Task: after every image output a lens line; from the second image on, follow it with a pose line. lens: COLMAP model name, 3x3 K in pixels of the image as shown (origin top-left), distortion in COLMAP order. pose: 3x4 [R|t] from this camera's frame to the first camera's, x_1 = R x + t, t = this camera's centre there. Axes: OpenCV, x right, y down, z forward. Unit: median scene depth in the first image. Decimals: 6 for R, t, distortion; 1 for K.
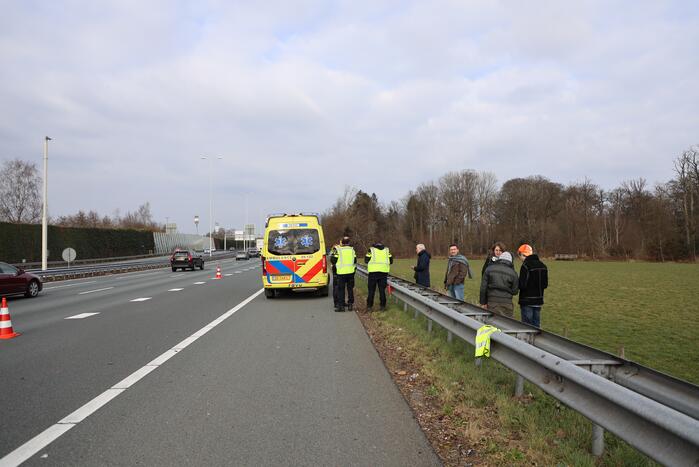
lens RADIAL K [[478.6, 0, 349.5], [0, 478.6, 233.5], [0, 0, 1]] dist [-0.060656, 0.056512]
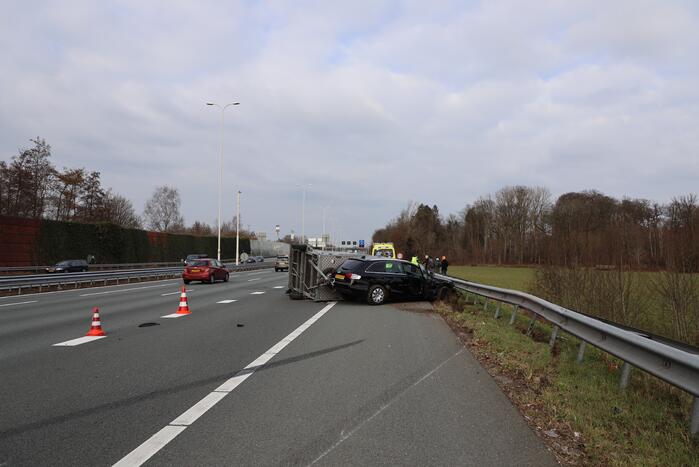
lens RADIAL K [[478.6, 0, 349.5], [0, 478.6, 233.5], [0, 0, 1]] dist [-0.060656, 0.056512]
pose [[0.991099, 0.013134, -0.132479, 0.004587], [-0.014971, 0.999805, -0.012885, -0.005528], [0.132284, 0.014754, 0.991102, -0.159908]]
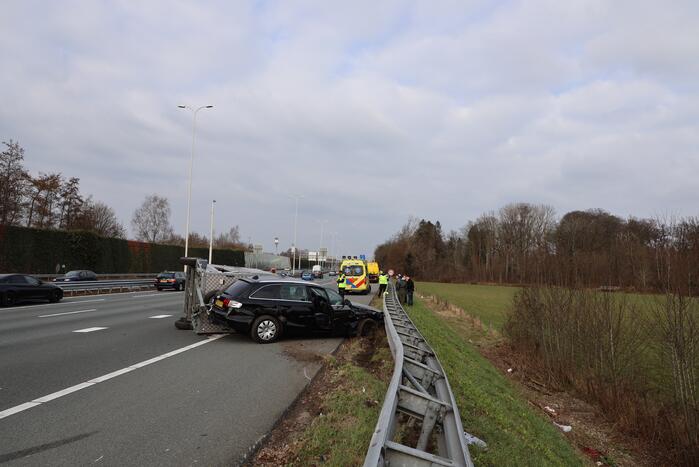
lens RADIAL K [[478.6, 0, 349.5], [0, 478.6, 233.5], [0, 0, 1]] dist [-0.060656, 0.056512]
pose [[0.988885, 0.030089, -0.145603, 0.020201], [-0.036715, 0.998399, -0.043035, -0.006185], [0.144075, 0.047902, 0.988407, -0.132071]]
